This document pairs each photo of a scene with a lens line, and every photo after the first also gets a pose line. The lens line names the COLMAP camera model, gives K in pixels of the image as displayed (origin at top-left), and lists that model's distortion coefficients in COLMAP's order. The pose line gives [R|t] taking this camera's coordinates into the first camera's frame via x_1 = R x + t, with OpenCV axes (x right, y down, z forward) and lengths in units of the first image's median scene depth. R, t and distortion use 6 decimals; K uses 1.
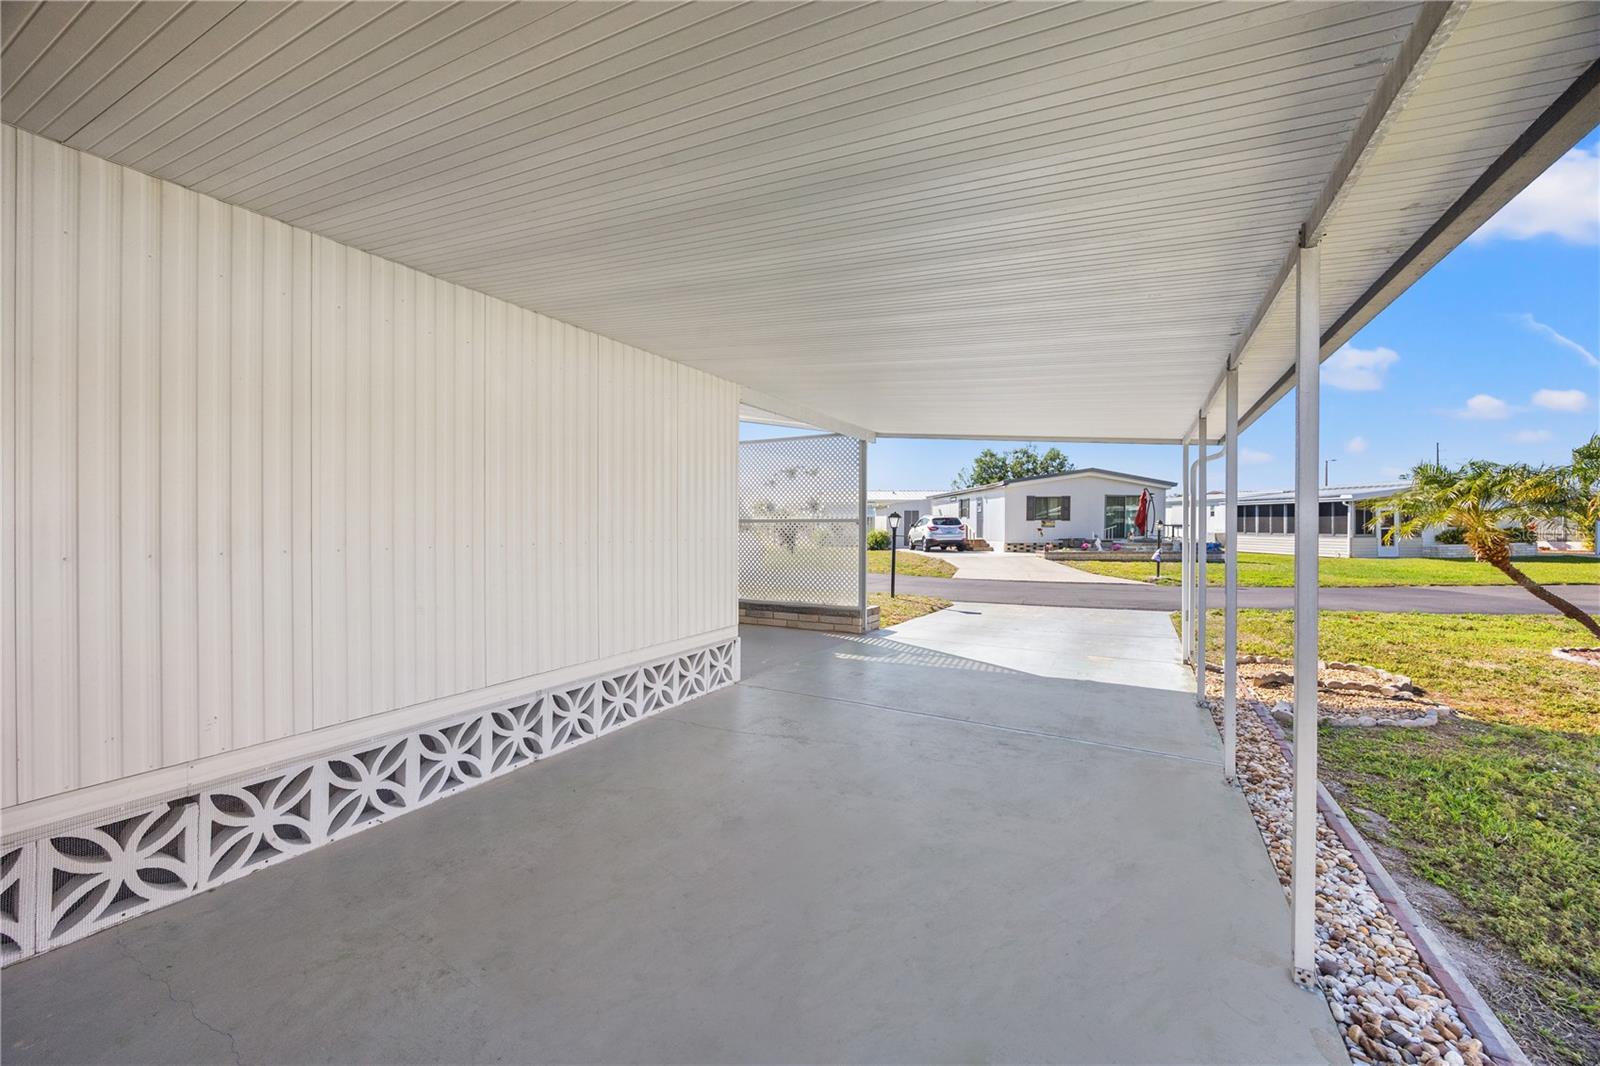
lens RADIAL K [[613.3, 0, 792.9], [0, 613.3, 532.5], [0, 0, 1]] dist [-0.002367, -0.000318]
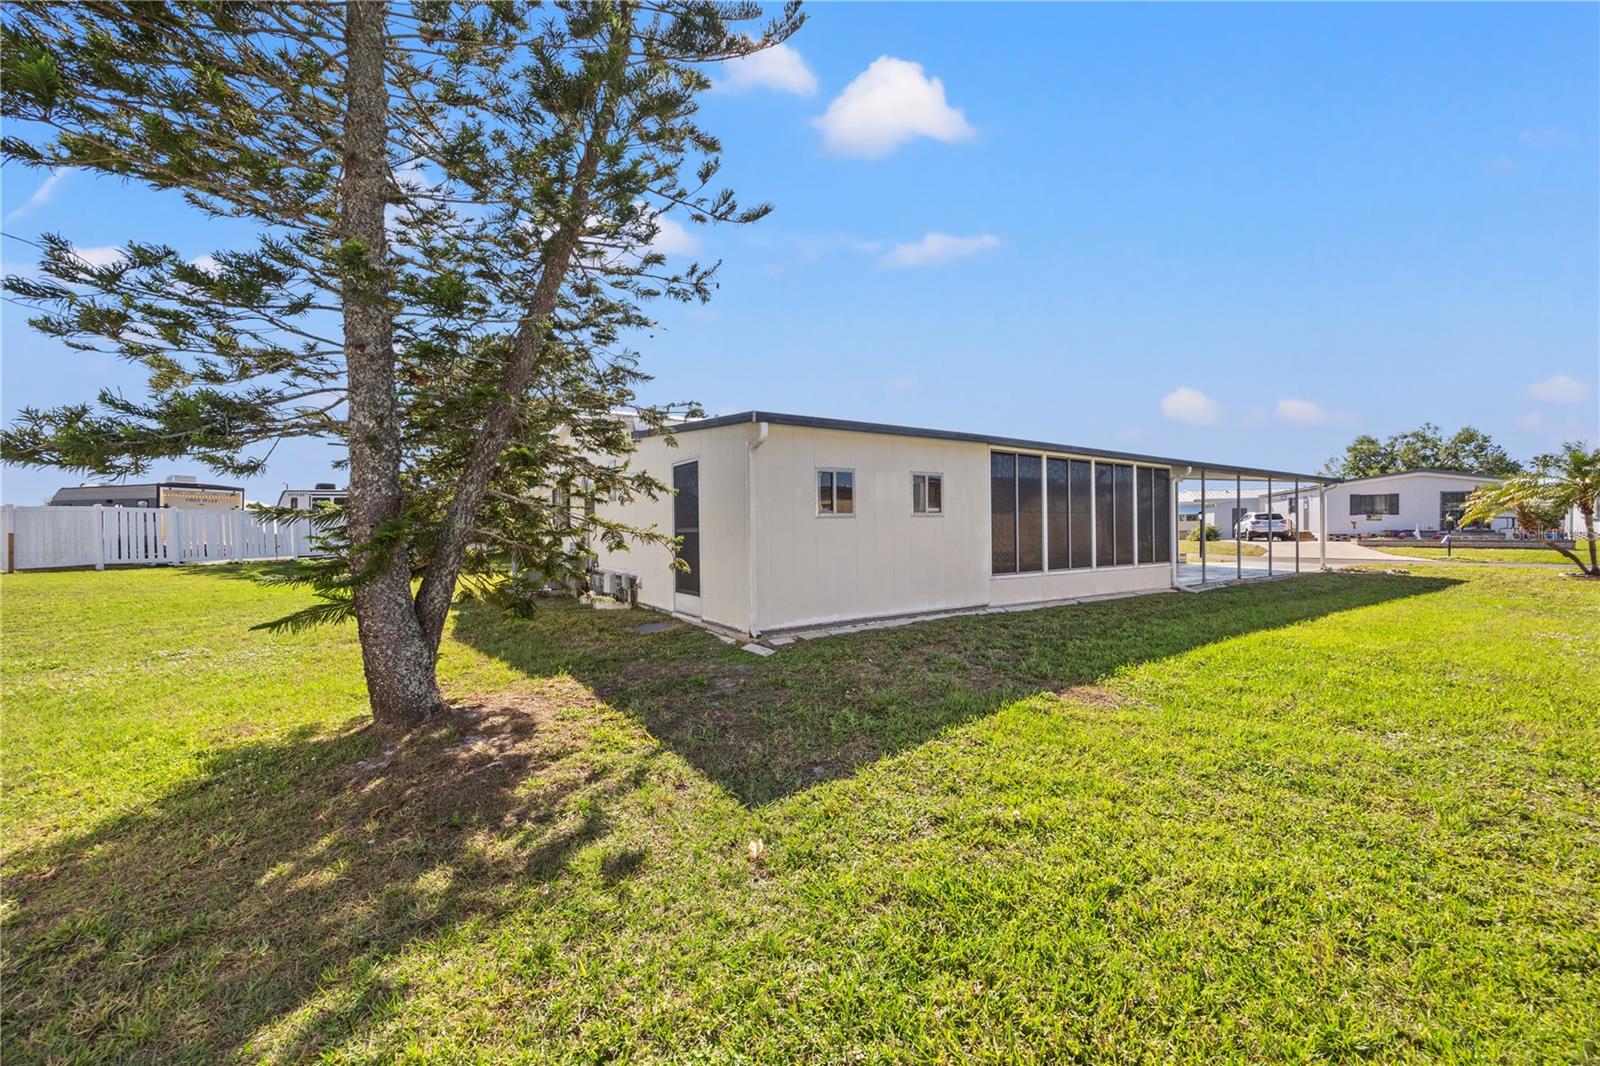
lens RADIAL K [[613.3, 0, 801.1], [0, 613.3, 530.5], [0, 0, 1]] dist [-0.002367, -0.000318]
pose [[0.876280, -0.005573, -0.481770, 0.015551], [0.007571, 0.999969, 0.002202, 0.000142], [0.481742, -0.005577, 0.876295, -0.559922]]
